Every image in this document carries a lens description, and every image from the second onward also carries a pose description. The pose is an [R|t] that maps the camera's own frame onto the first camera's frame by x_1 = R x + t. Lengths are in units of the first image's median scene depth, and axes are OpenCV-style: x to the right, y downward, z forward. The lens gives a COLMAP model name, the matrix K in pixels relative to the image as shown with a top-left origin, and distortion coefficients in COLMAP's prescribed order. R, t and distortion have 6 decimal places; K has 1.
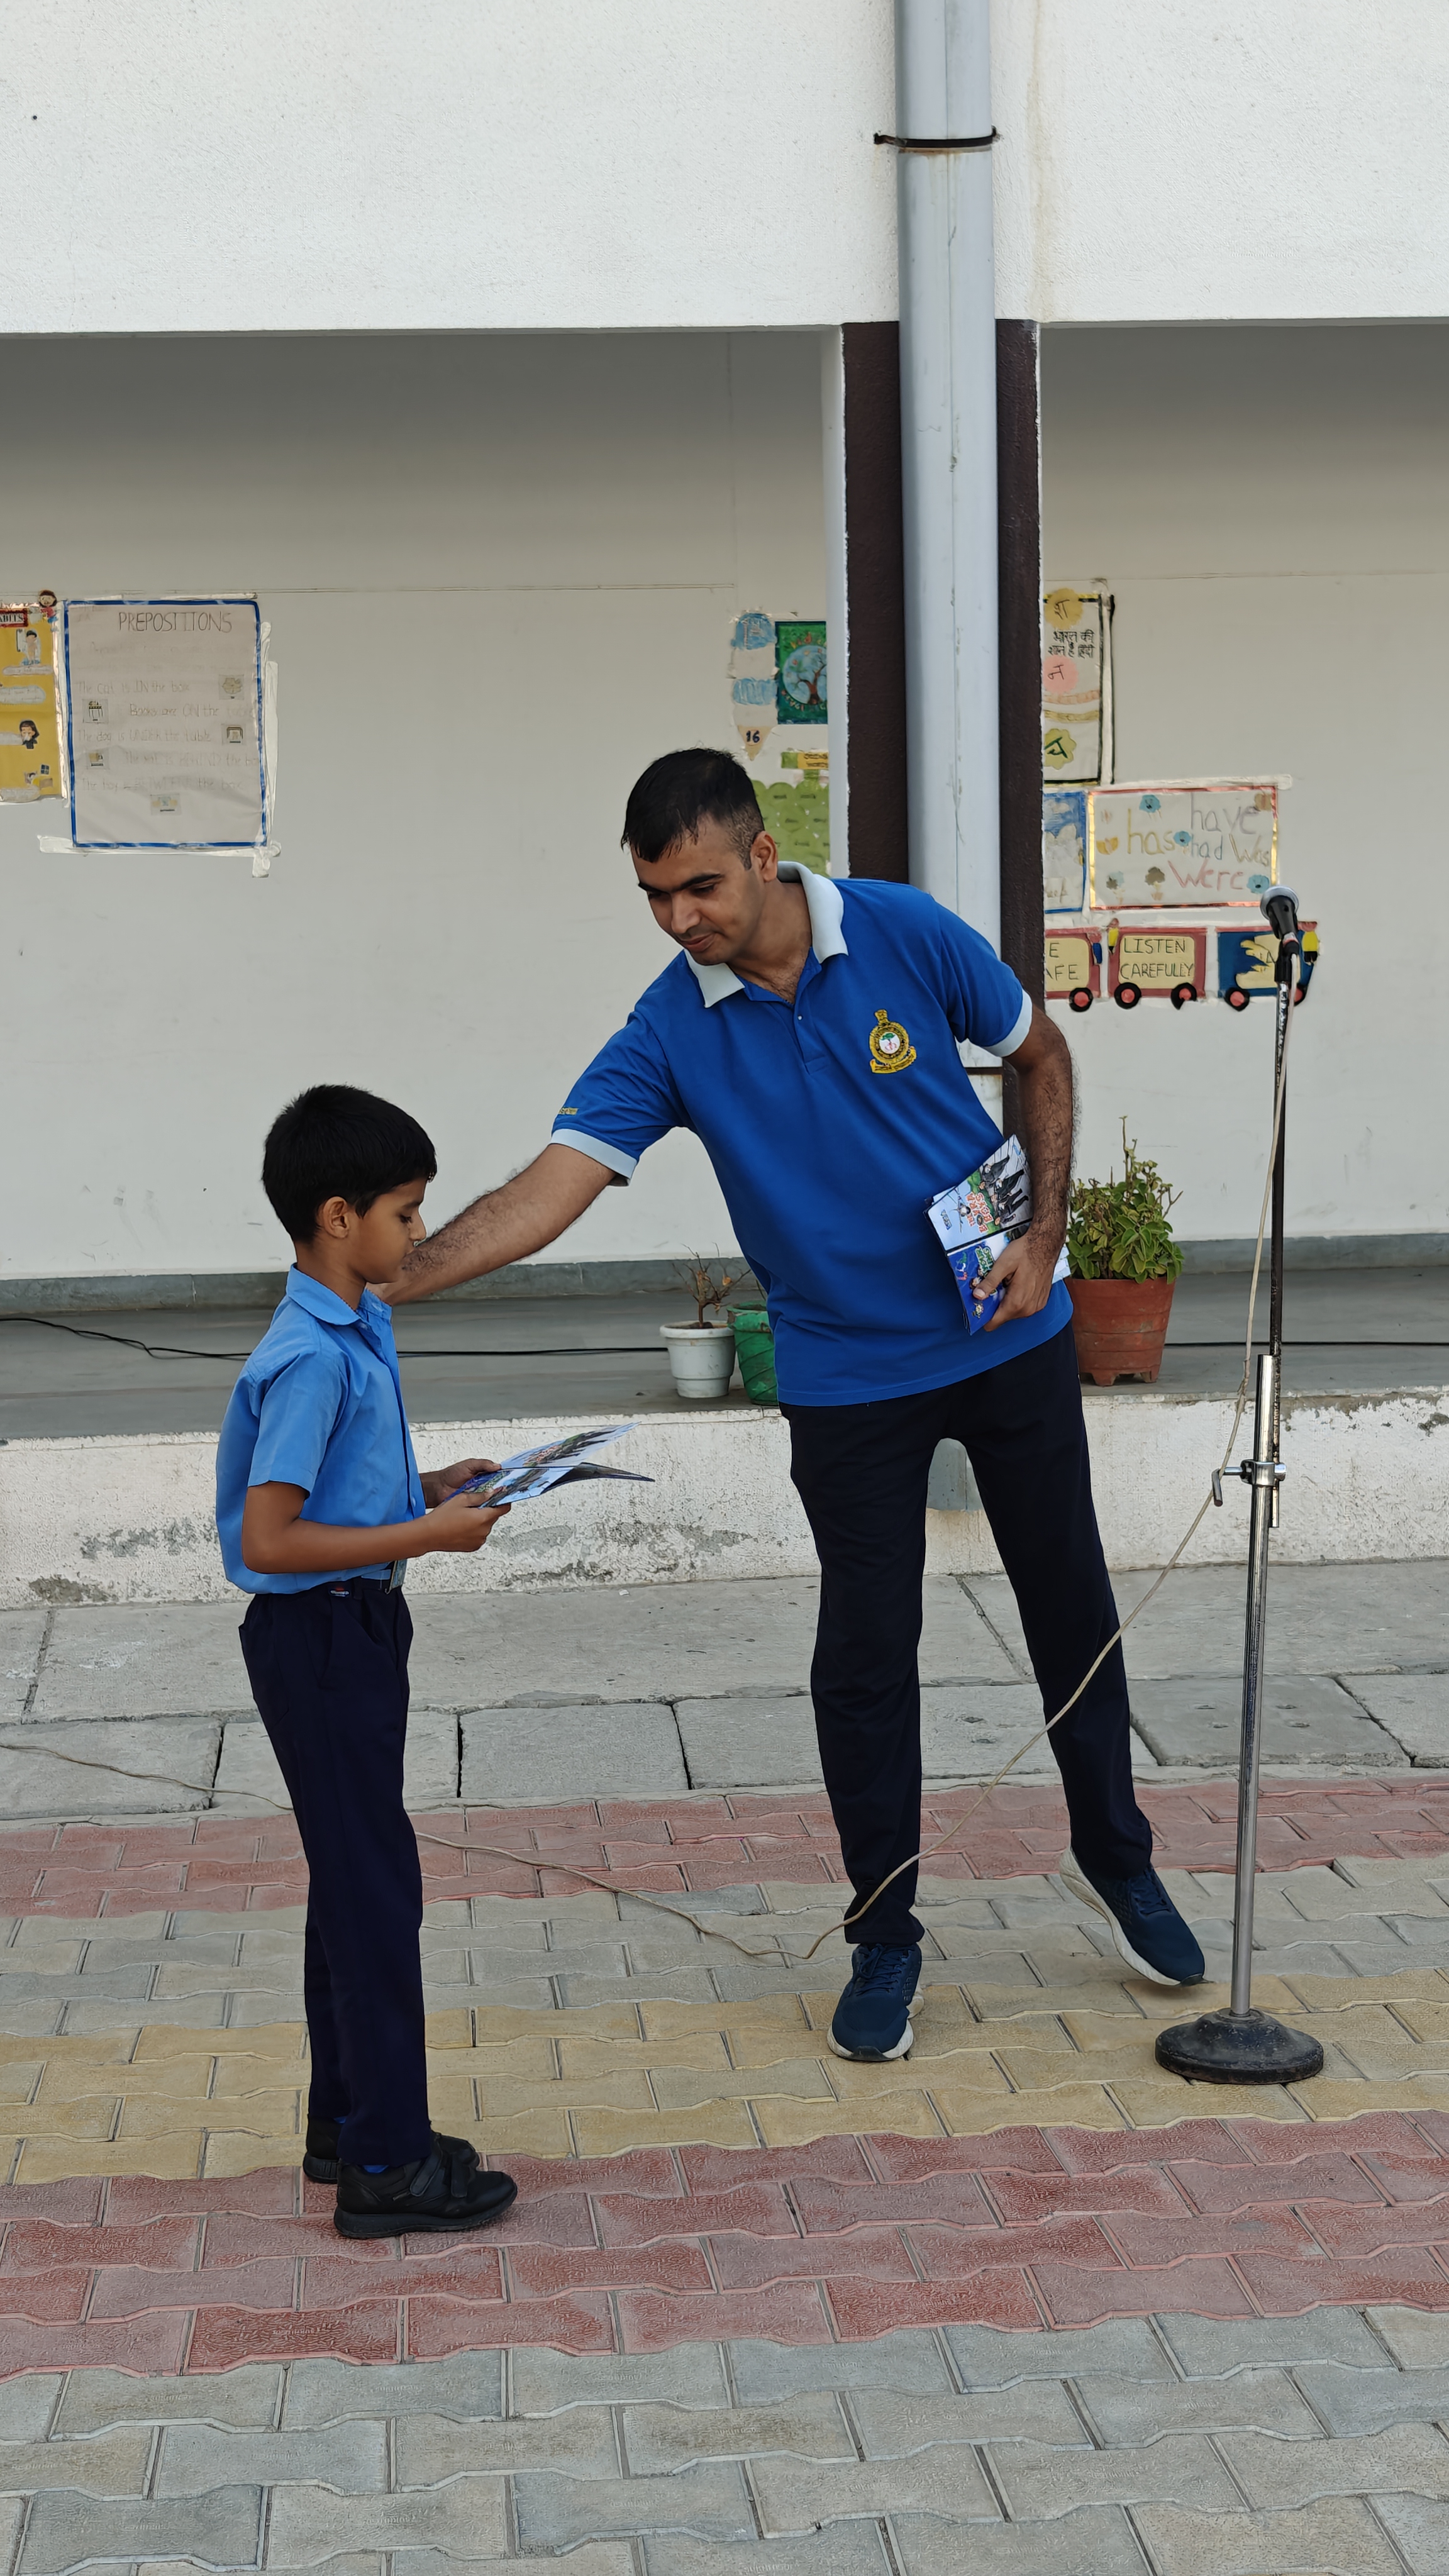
lens RADIAL K [[3569.4, 0, 725.4], [0, 3569.4, 1299.9], [0, 0, 1]] dist [0.116314, 0.000000]
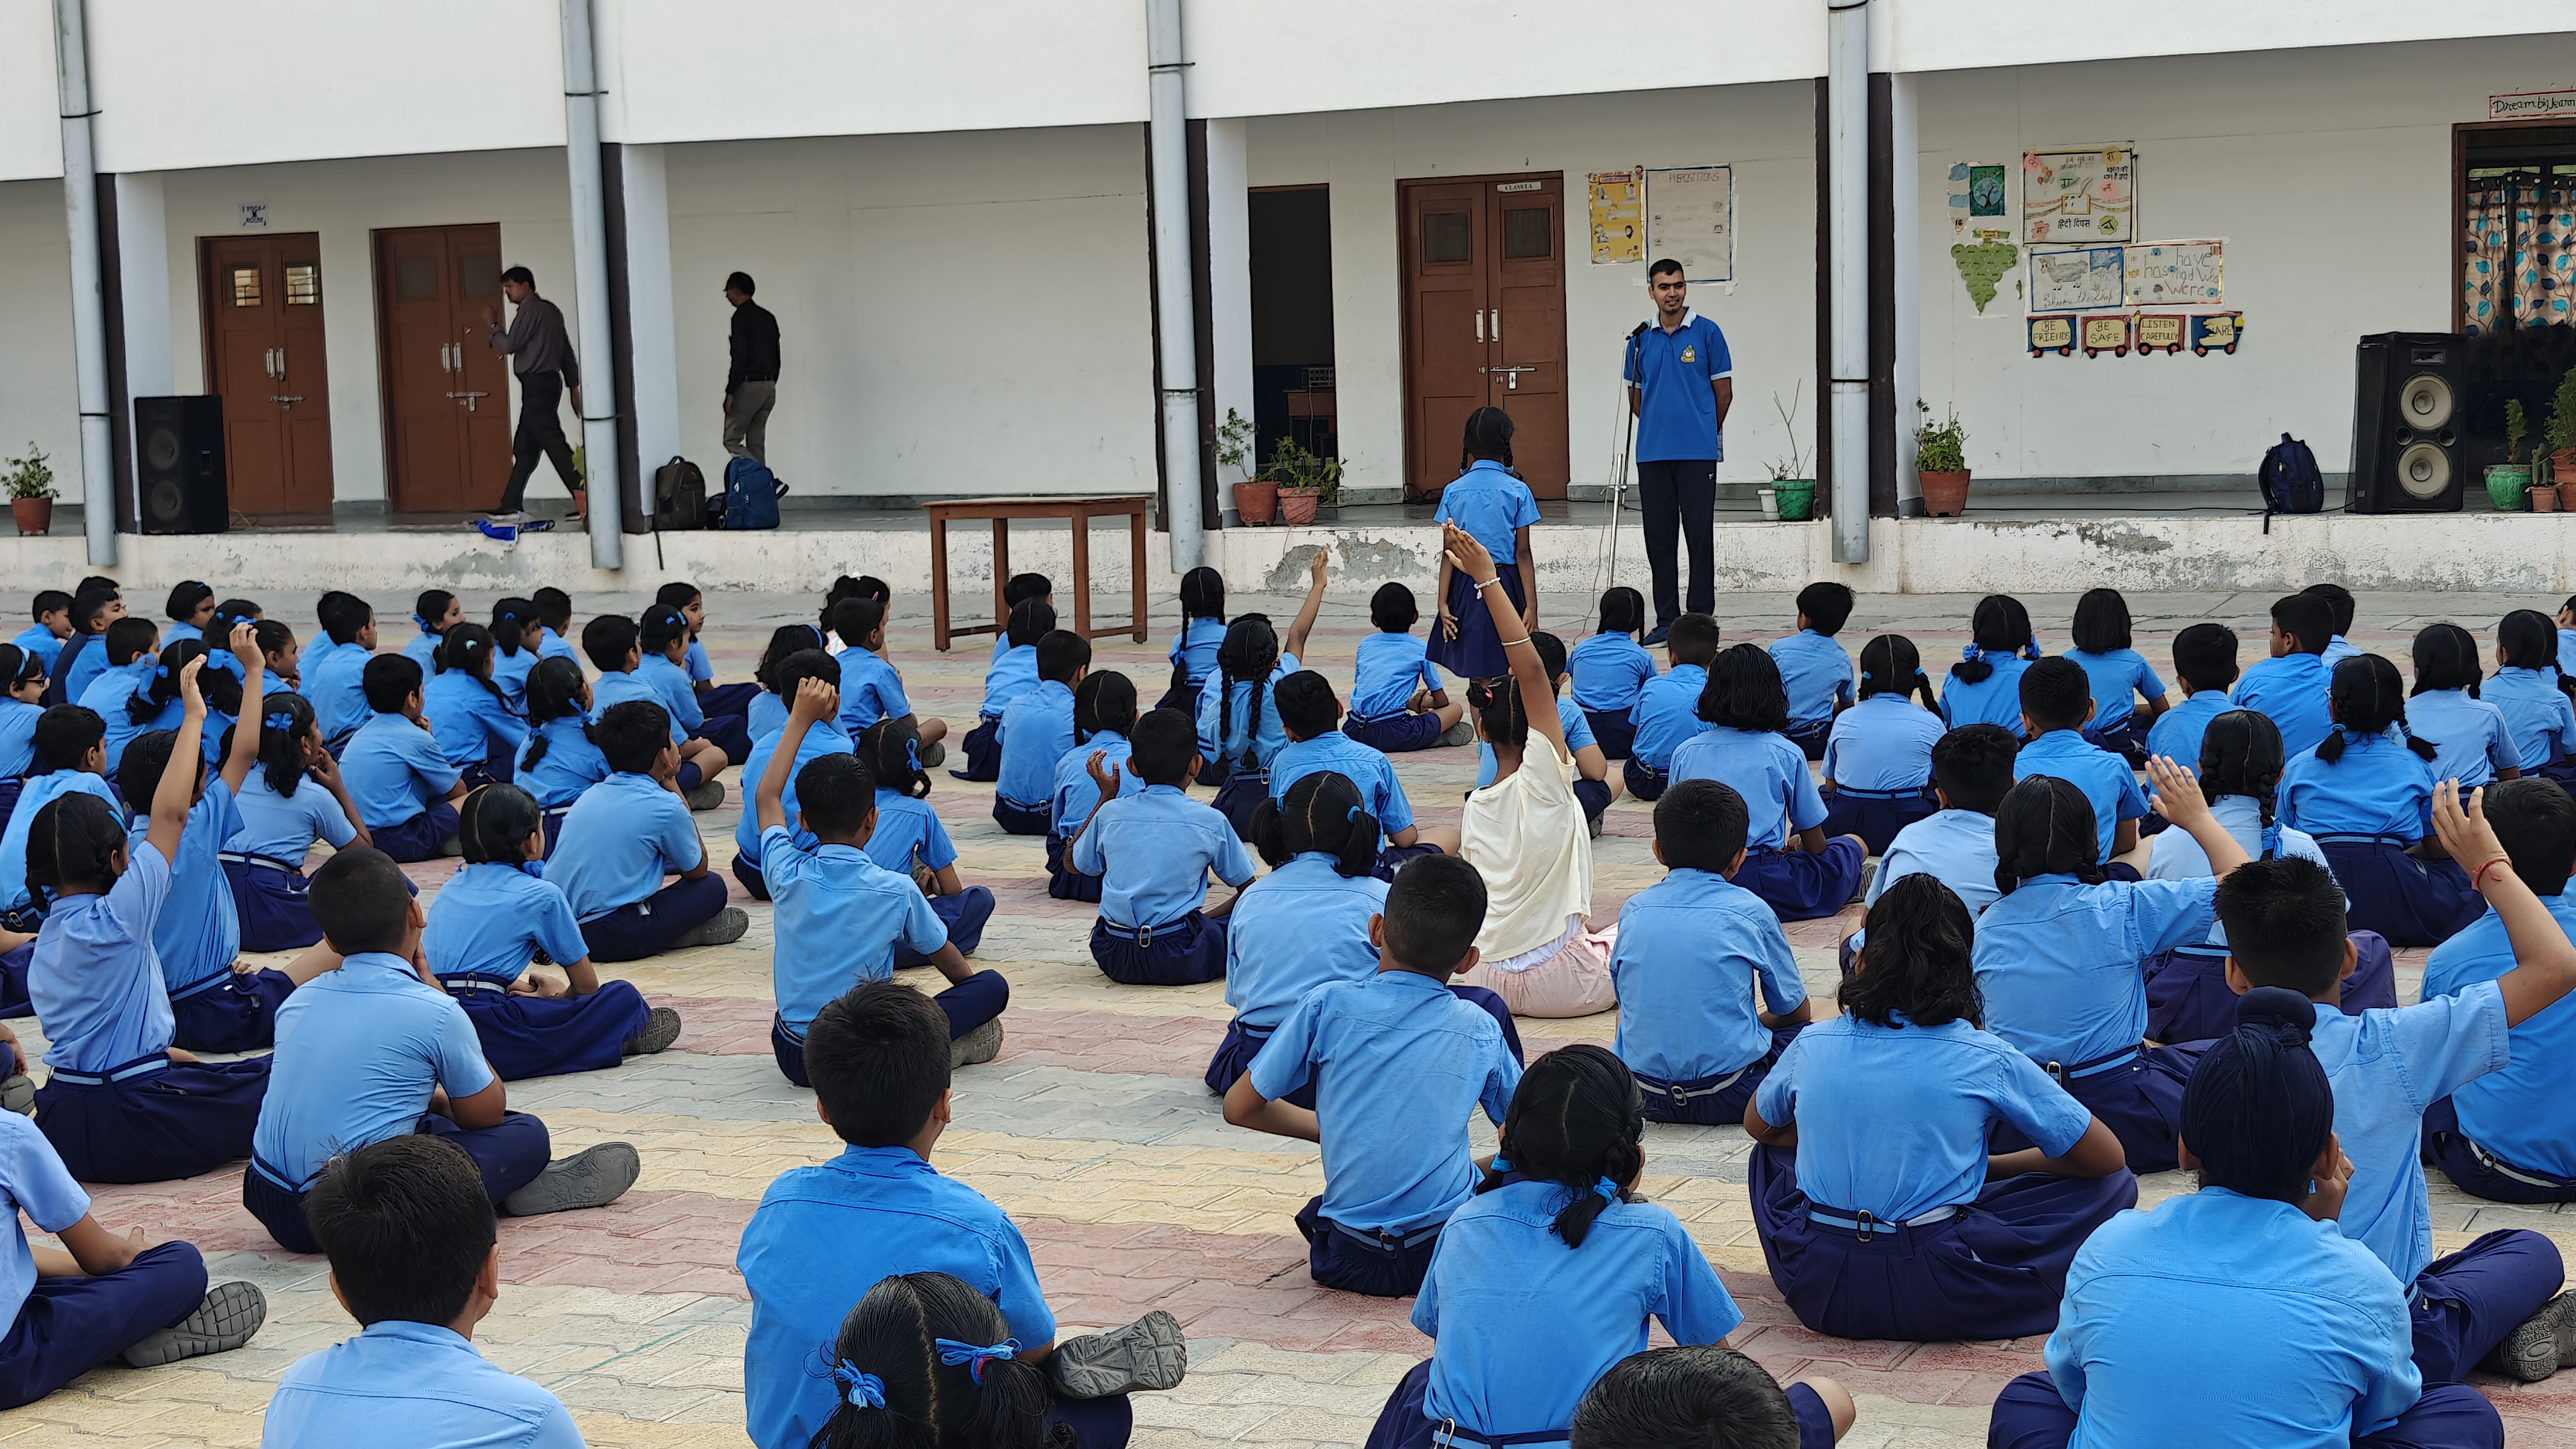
lens RADIAL K [[3781.1, 0, 1285.1], [0, 3781.1, 711.3], [0, 0, 1]] dist [0.076424, 0.000000]
pose [[0.859157, 0.045908, -0.509649, 0.803437], [-0.041503, 0.998938, 0.020017, 0.094034], [0.510026, 0.003954, 0.860150, -1.065924]]
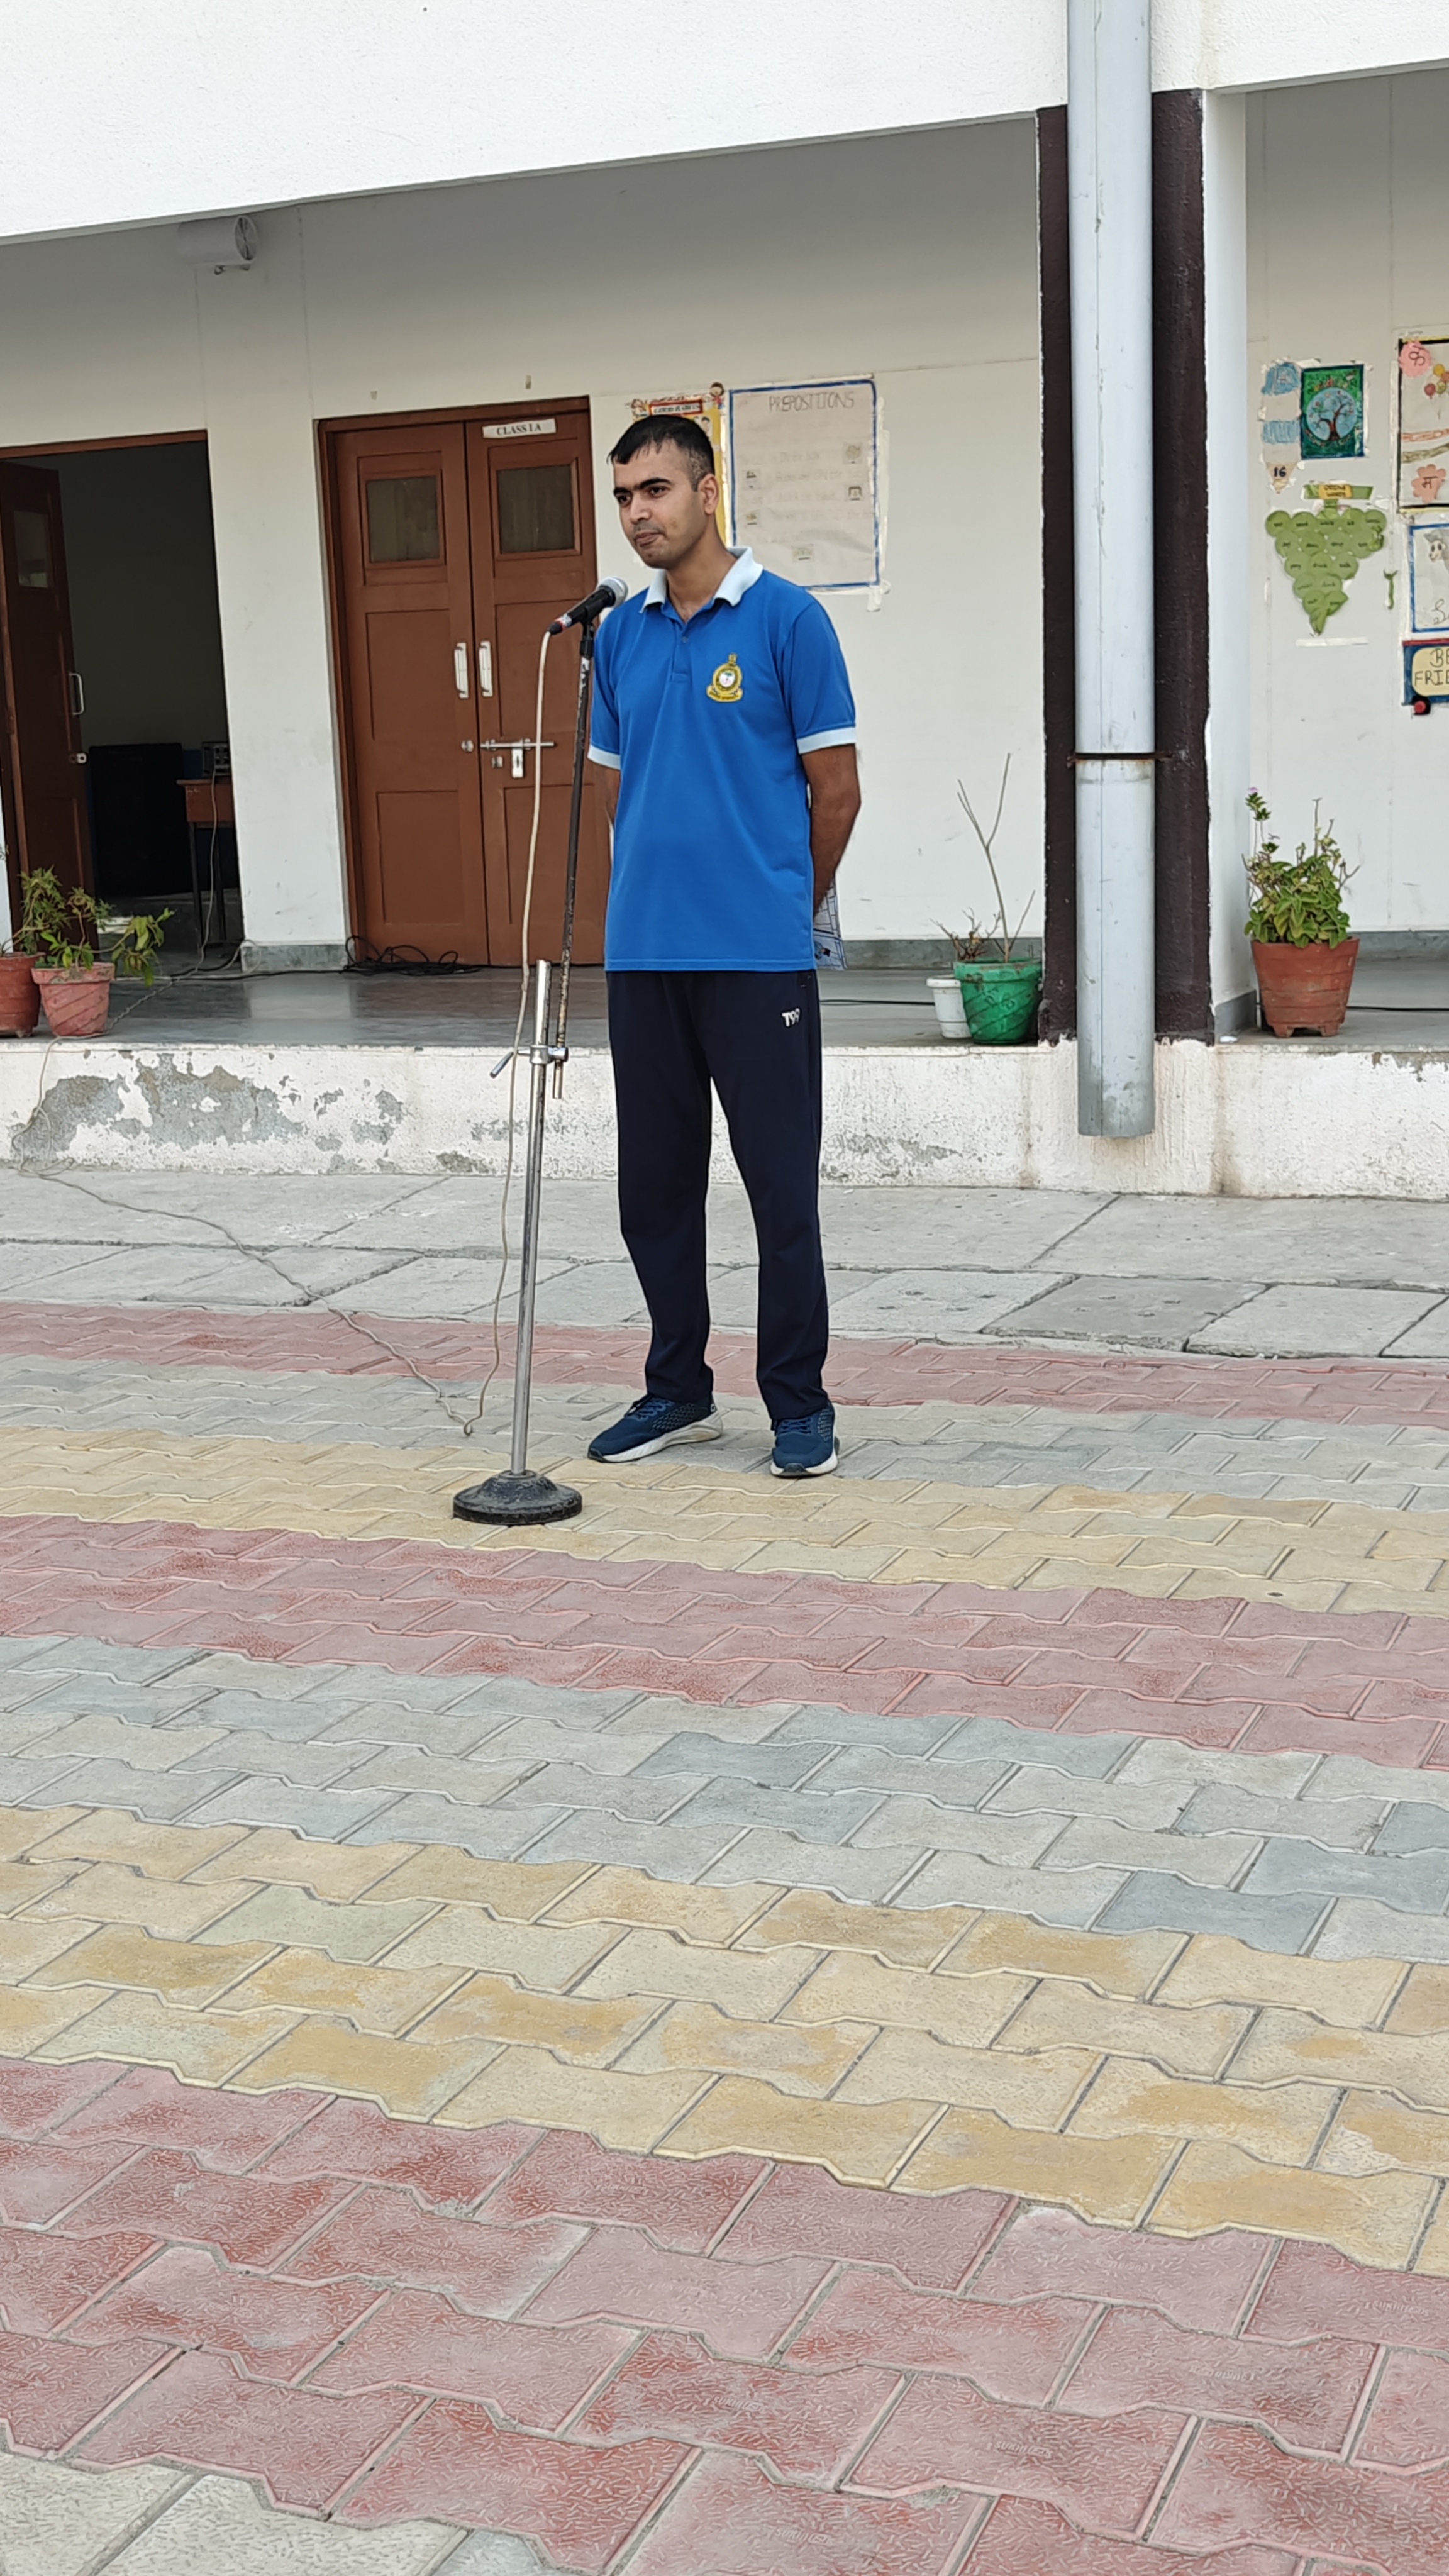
lens RADIAL K [[3097.6, 0, 724.2], [0, 3097.6, 1292.2], [0, 0, 1]] dist [0.024629, 0.000000]
pose [[0.887951, 0.071780, -0.454302, 0.322850], [-0.030472, 0.994758, 0.097615, 0.010843], [0.458927, -0.072834, 0.885483, 0.027544]]
